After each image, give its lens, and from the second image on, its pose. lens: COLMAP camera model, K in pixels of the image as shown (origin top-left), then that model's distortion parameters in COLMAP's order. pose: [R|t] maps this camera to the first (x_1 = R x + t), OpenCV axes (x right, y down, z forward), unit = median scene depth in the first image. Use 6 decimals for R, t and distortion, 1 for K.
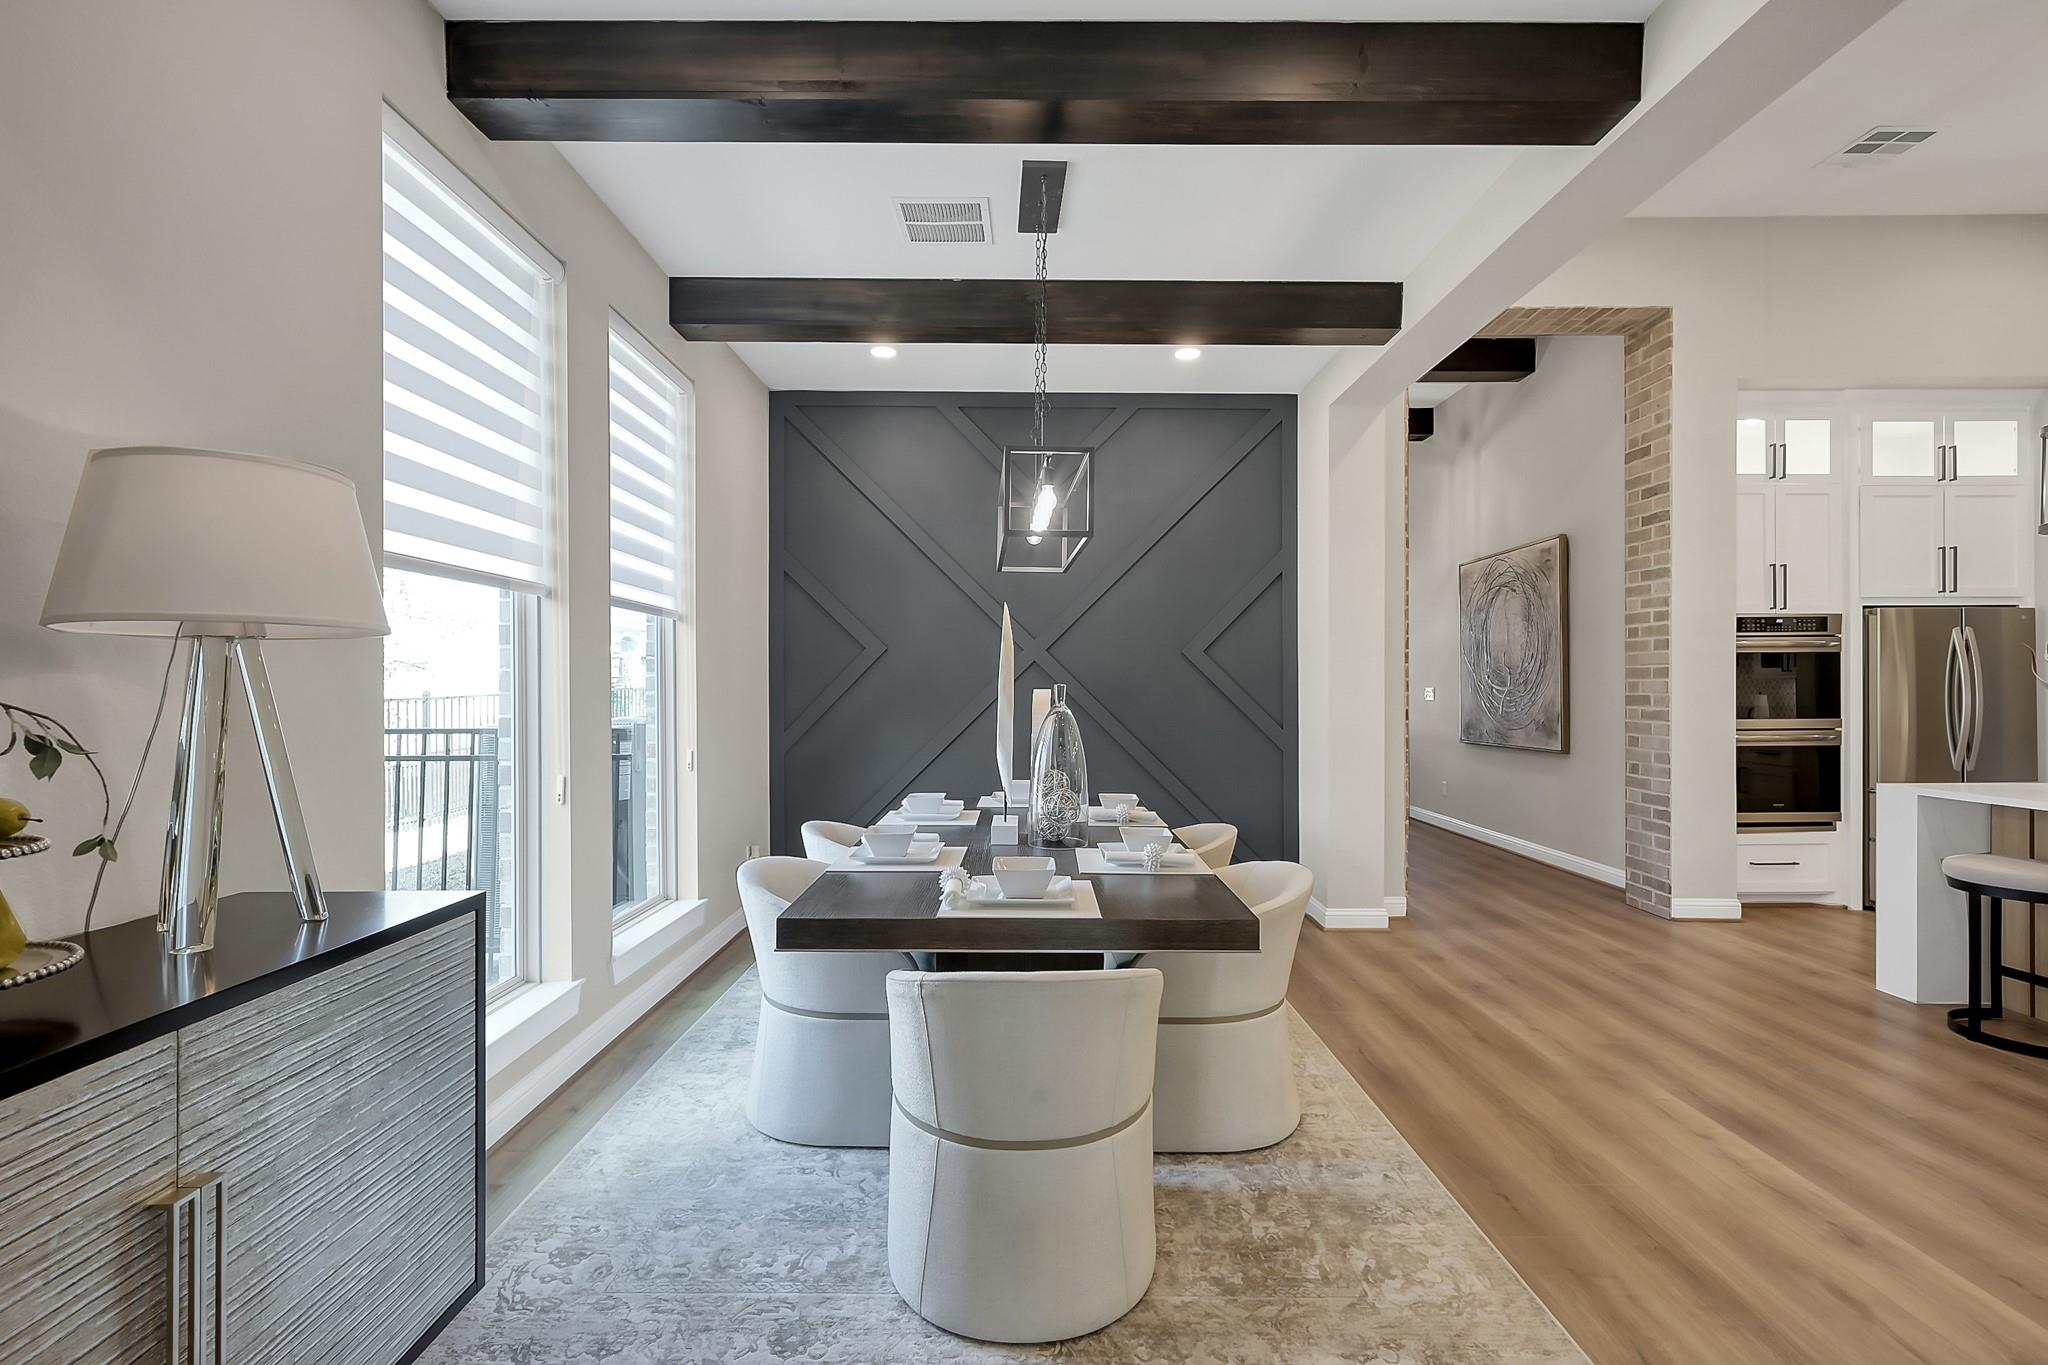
lens RADIAL K [[946.4, 0, 1004.6], [0, 946.4, 672.1], [0, 0, 1]] dist [-0.011549, -0.000762]
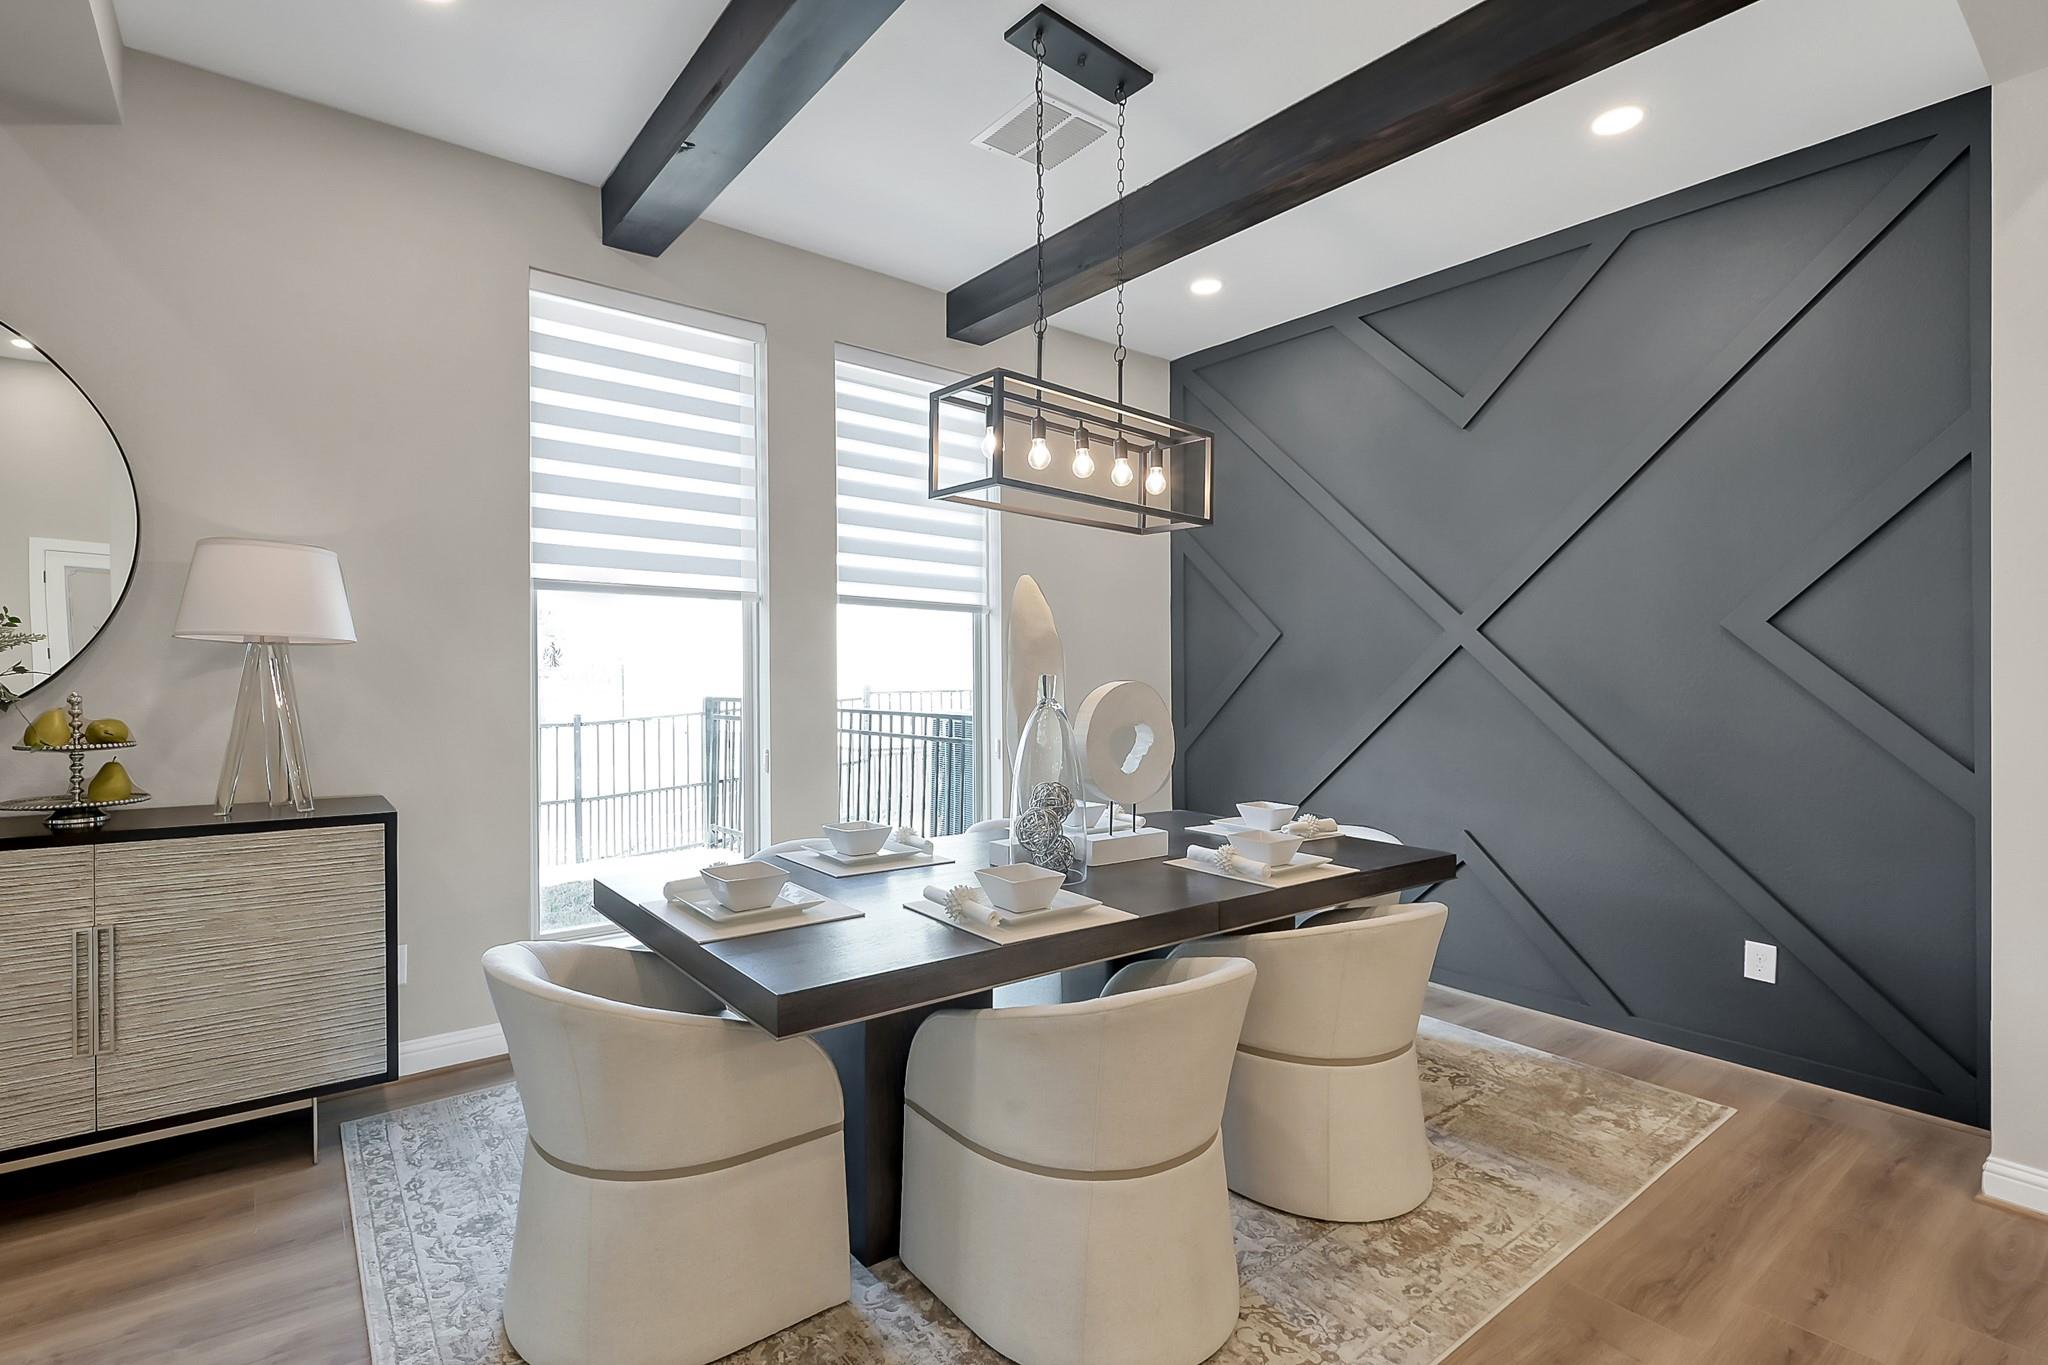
lens RADIAL K [[946.4, 0, 1018.7], [0, 946.4, 688.9], [0, 0, 1]] dist [-0.011549, -0.000762]
pose [[0.601581, 0.013056, -0.798705, 0.535625], [0.002719, 0.999827, 0.018391, 0.008925], [0.798807, -0.013235, 0.601441, 0.405609]]
